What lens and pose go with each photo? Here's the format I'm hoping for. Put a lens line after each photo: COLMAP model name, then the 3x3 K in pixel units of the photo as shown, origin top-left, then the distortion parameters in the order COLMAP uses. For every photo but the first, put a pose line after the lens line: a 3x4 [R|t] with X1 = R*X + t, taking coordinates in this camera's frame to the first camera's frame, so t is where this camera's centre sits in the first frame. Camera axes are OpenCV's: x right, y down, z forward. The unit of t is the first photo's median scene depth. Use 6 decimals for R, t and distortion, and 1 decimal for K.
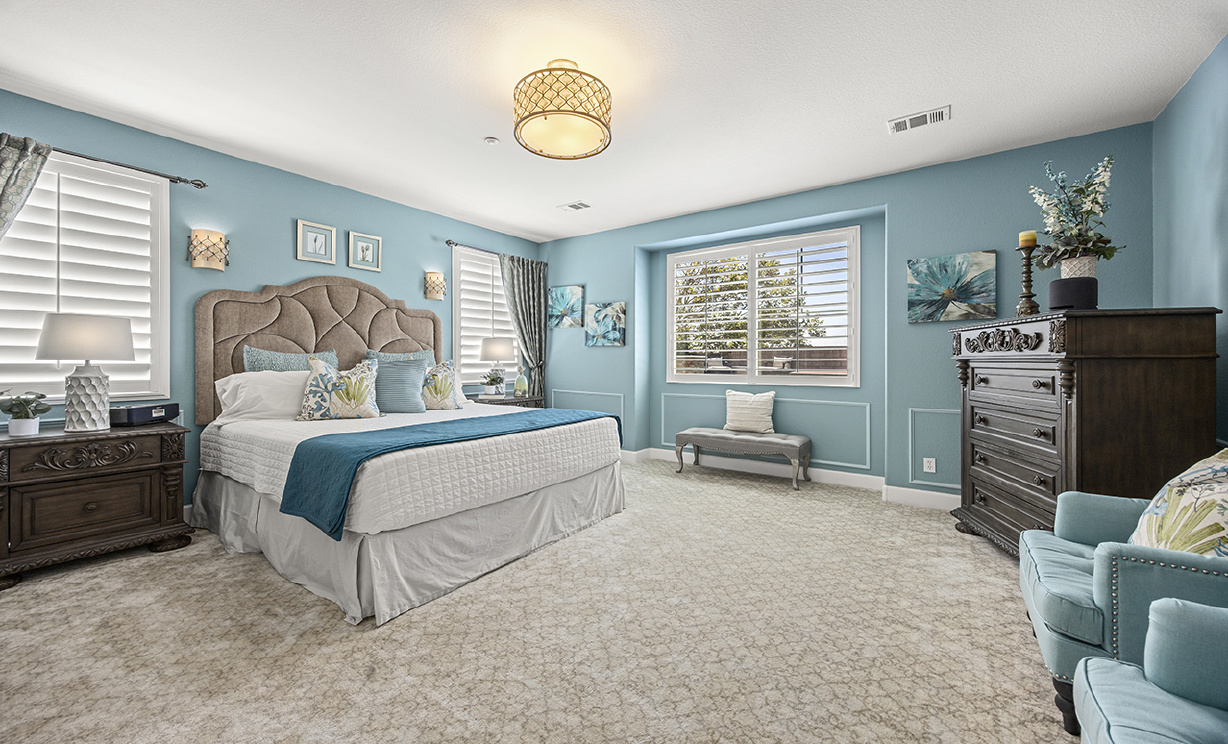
lens RADIAL K [[472.7, 0, 613.4], [0, 472.7, 362.4], [0, 0, 1]] dist [-0.015304, -0.000179]
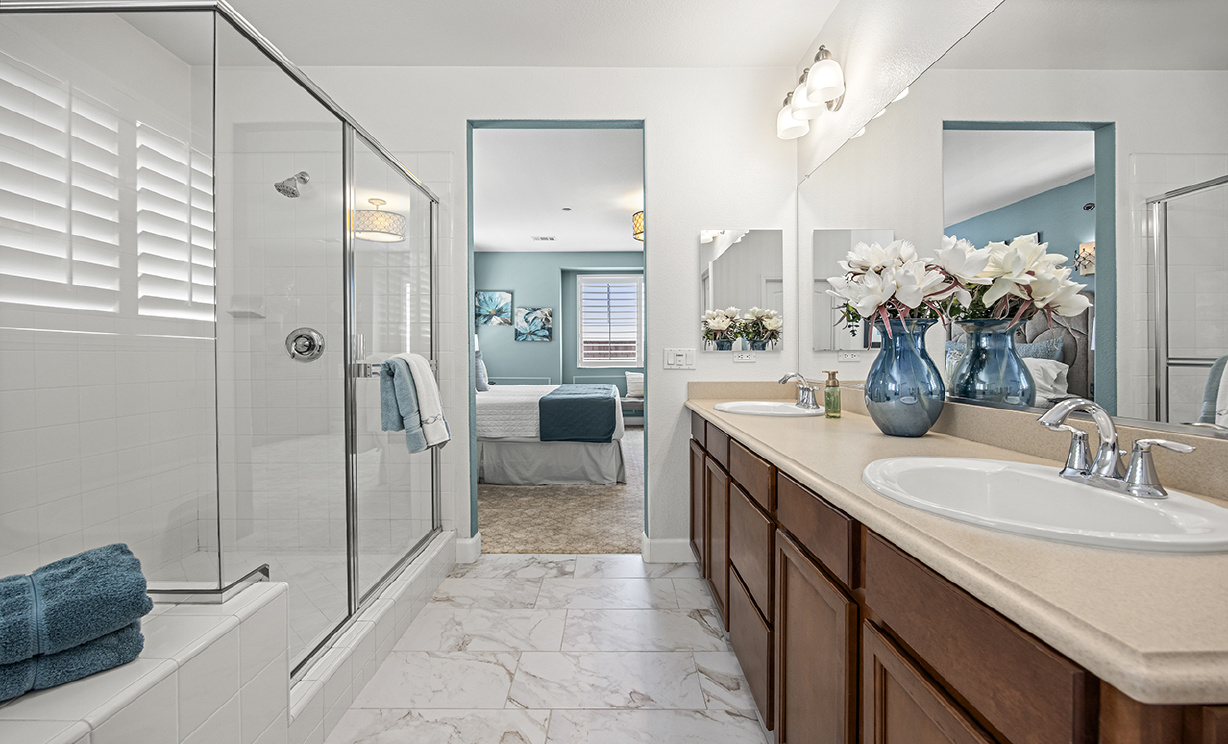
lens RADIAL K [[517.0, 0, 613.2], [0, 517.0, 364.6], [0, 0, 1]] dist [-0.027369, 0.000230]
pose [[0.824268, -0.011293, 0.566088, -0.647156], [0.004167, 0.999895, 0.013880, 0.011763], [-0.566185, -0.009082, 0.824228, -0.298374]]
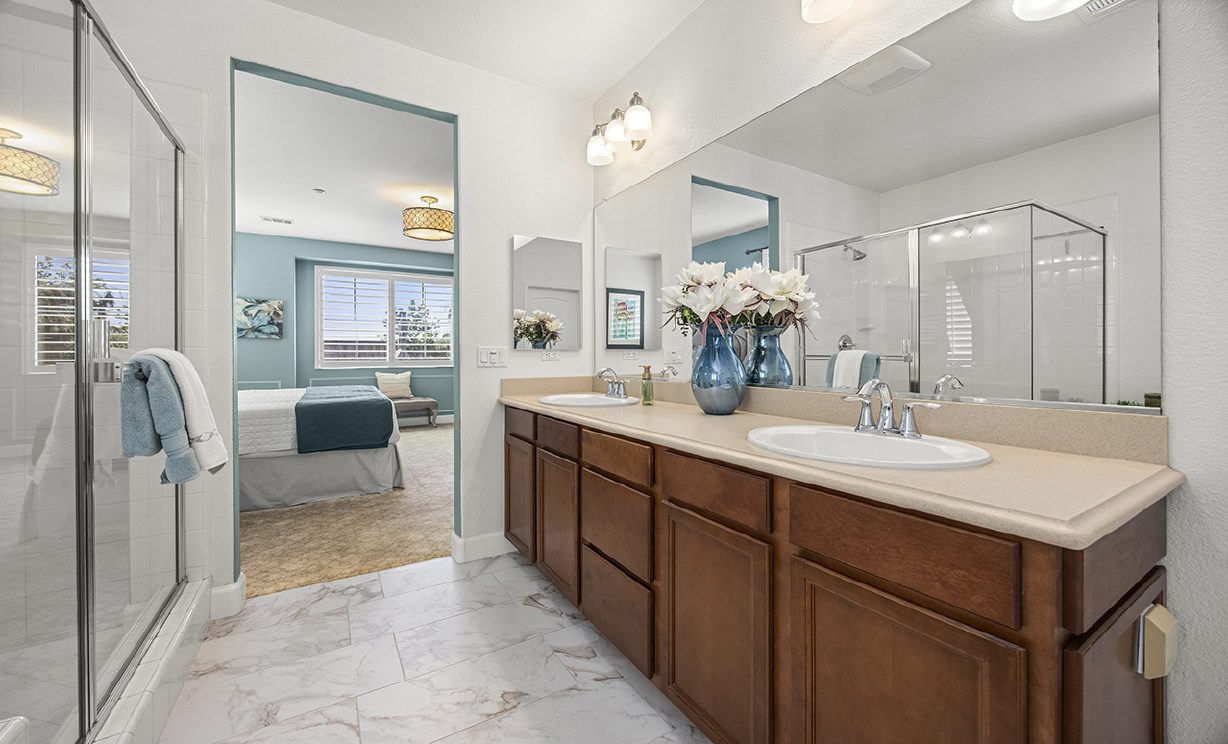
lens RADIAL K [[472.7, 0, 618.0], [0, 472.7, 361.0], [0, 0, 1]] dist [-0.015304, -0.000179]
pose [[0.394065, -0.011198, 0.919014, -0.699565], [0.006697, 0.999934, 0.009313, 0.014407], [-0.919058, 0.002485, 0.394114, -0.212255]]
